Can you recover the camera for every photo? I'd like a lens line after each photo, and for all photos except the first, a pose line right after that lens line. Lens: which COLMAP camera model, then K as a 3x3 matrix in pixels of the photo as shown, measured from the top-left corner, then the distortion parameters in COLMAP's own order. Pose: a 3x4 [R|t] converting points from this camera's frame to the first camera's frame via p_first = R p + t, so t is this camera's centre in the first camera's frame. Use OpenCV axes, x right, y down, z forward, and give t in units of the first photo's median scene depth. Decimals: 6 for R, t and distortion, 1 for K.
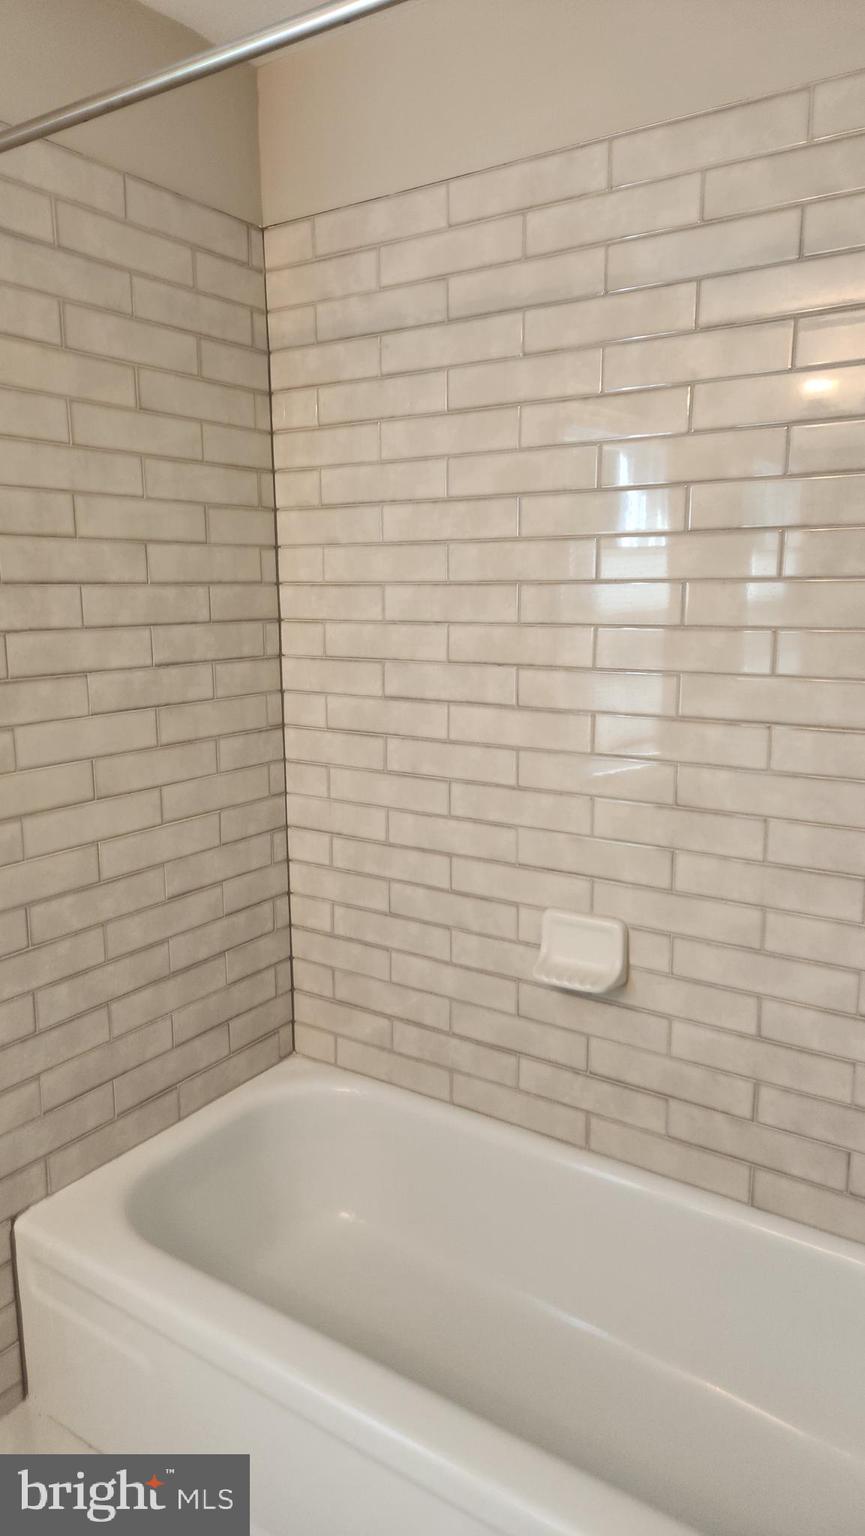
lens RADIAL K [[1034.6, 0, 418.0], [0, 1034.6, 765.8], [0, 0, 1]] dist [0.074398, -0.078958]
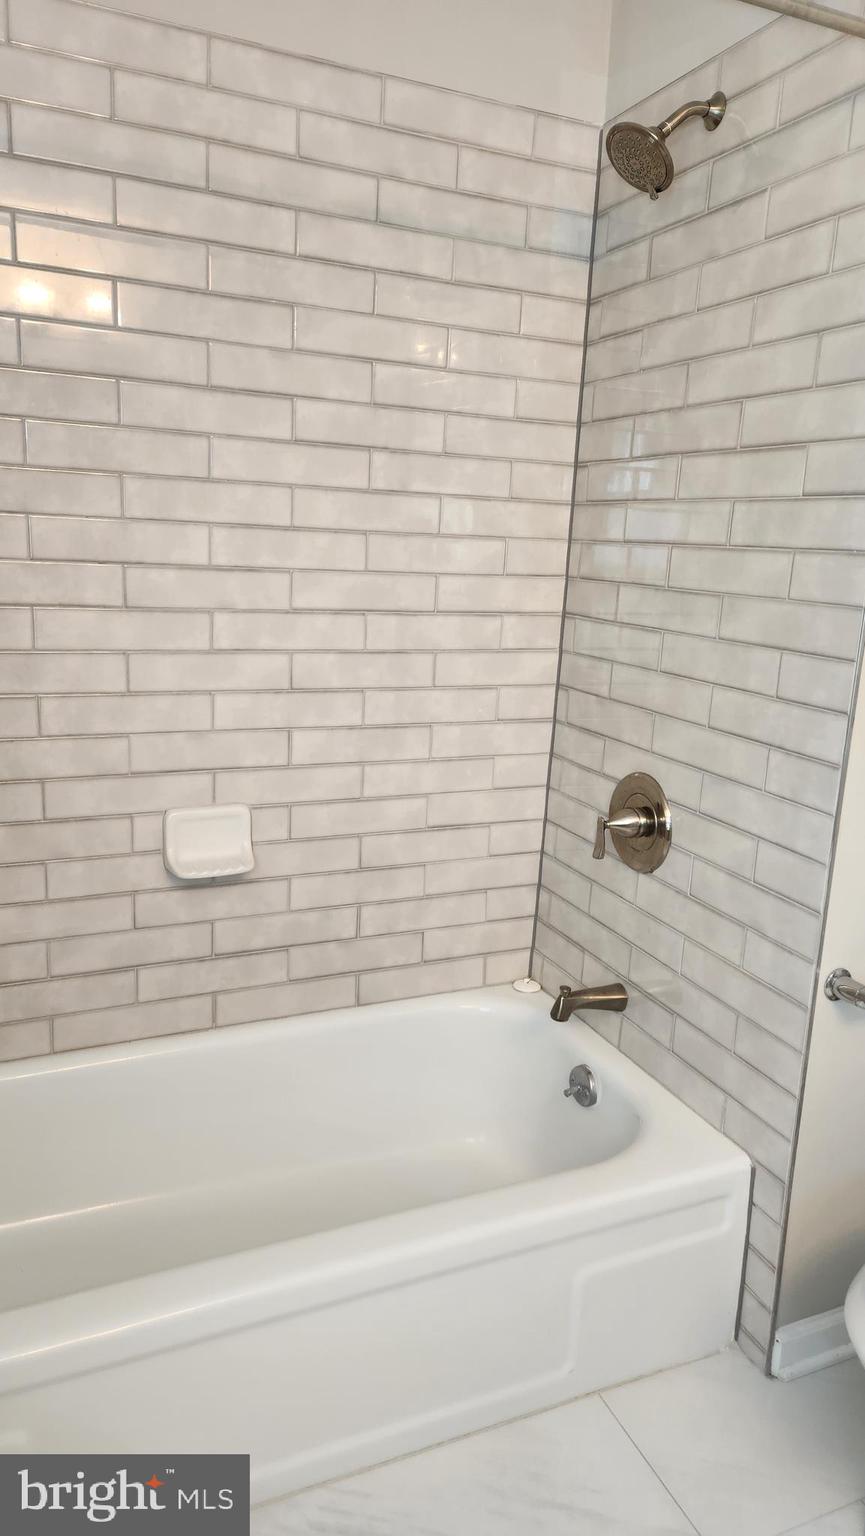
lens RADIAL K [[1034.6, 0, 418.0], [0, 1034.6, 765.8], [0, 0, 1]] dist [0.074398, -0.078958]
pose [[0.509414, -0.158376, 0.845822, -0.619045], [0.100622, 0.987138, 0.124234, -0.005507], [-0.854618, 0.021822, 0.518798, 0.286672]]
